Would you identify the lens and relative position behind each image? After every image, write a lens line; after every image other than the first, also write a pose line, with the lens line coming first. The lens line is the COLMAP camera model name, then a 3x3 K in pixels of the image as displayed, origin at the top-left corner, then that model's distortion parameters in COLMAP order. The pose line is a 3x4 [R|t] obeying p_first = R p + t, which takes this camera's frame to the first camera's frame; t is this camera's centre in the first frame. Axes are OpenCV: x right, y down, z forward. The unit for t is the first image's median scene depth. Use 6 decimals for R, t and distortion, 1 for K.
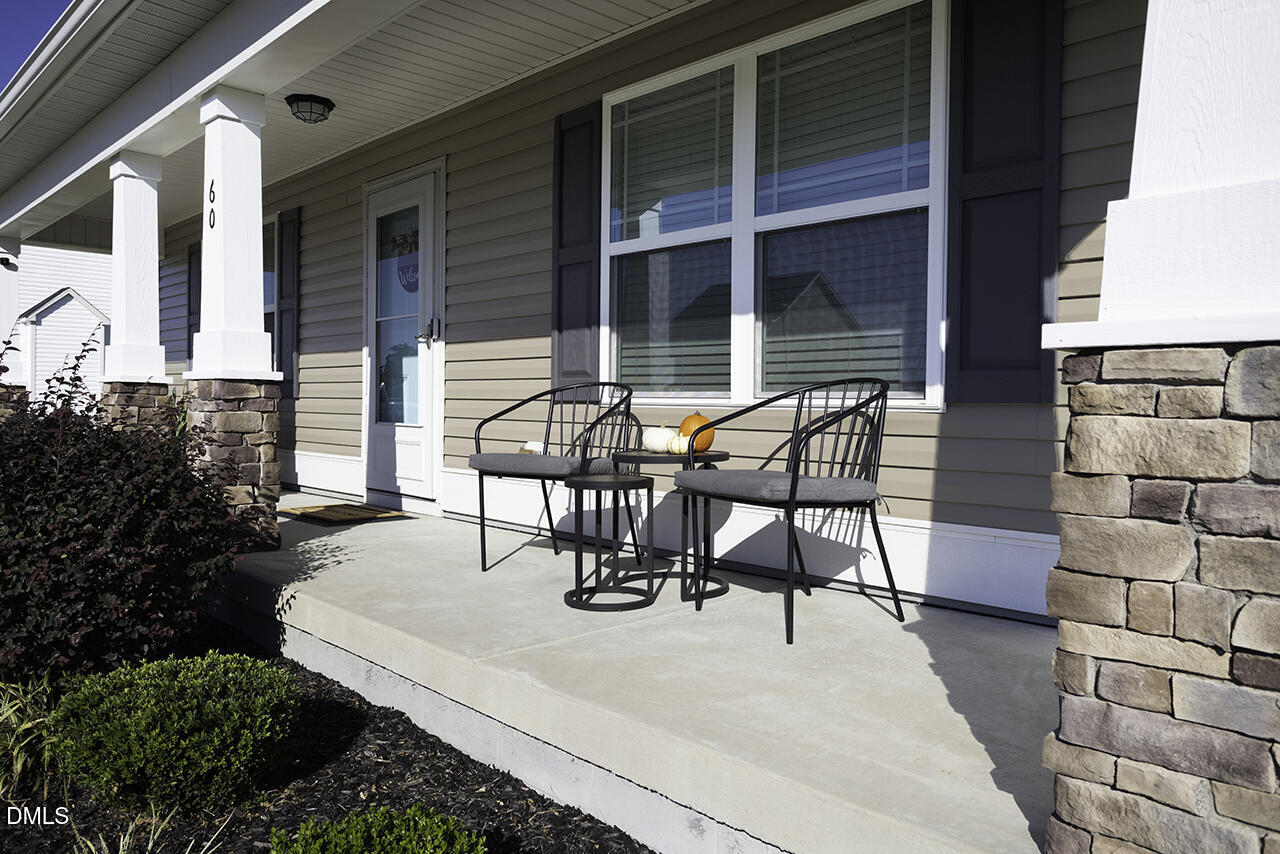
lens RADIAL K [[889.9, 0, 635.3], [0, 889.9, 394.5], [0, 0, 1]] dist [-0.005143, -0.001393]
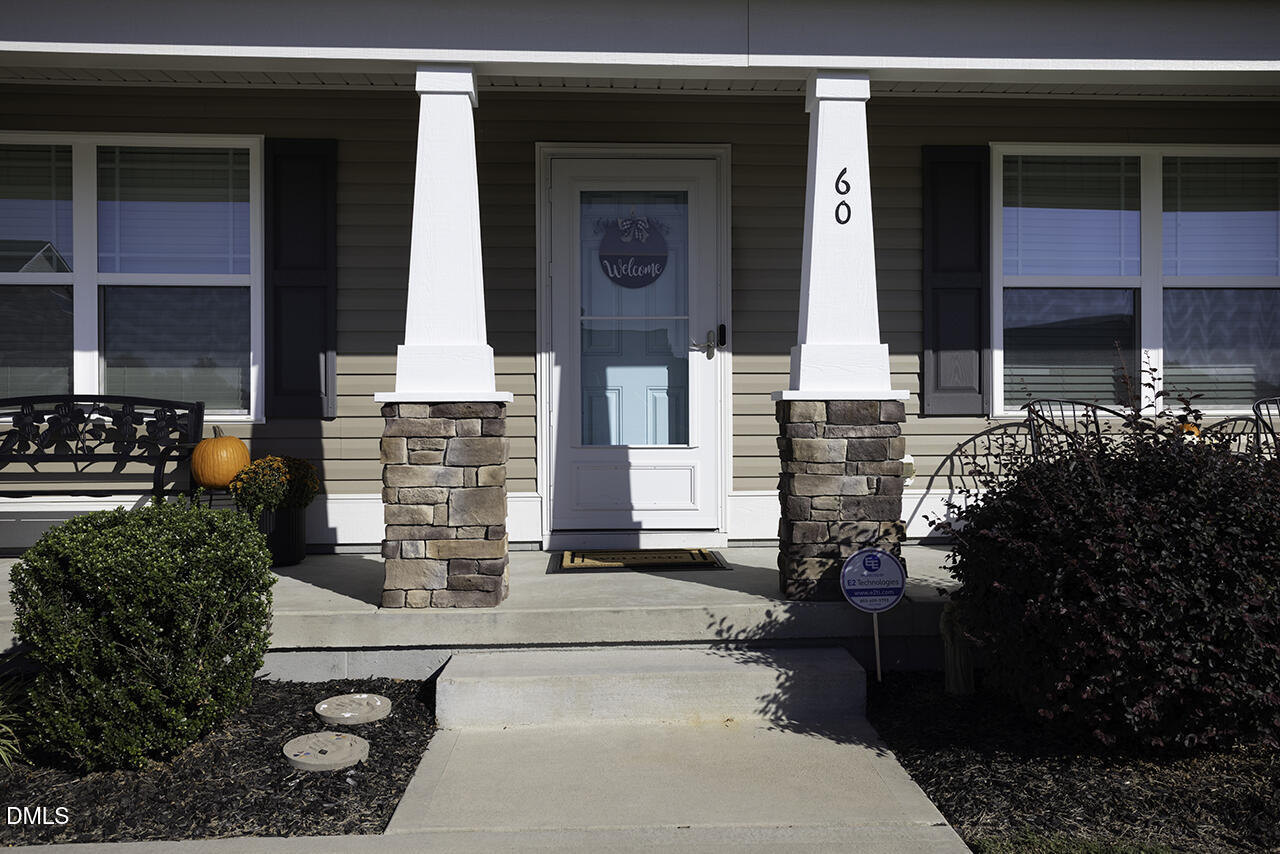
lens RADIAL K [[987.5, 0, 639.4], [0, 987.5, 397.8], [0, 0, 1]] dist [-0.002720, 0.004714]
pose [[0.663838, -0.006426, 0.747849, -1.404988], [0.004151, 0.999979, 0.004907, -0.024896], [-0.747865, -0.000153, 0.663851, 0.560292]]
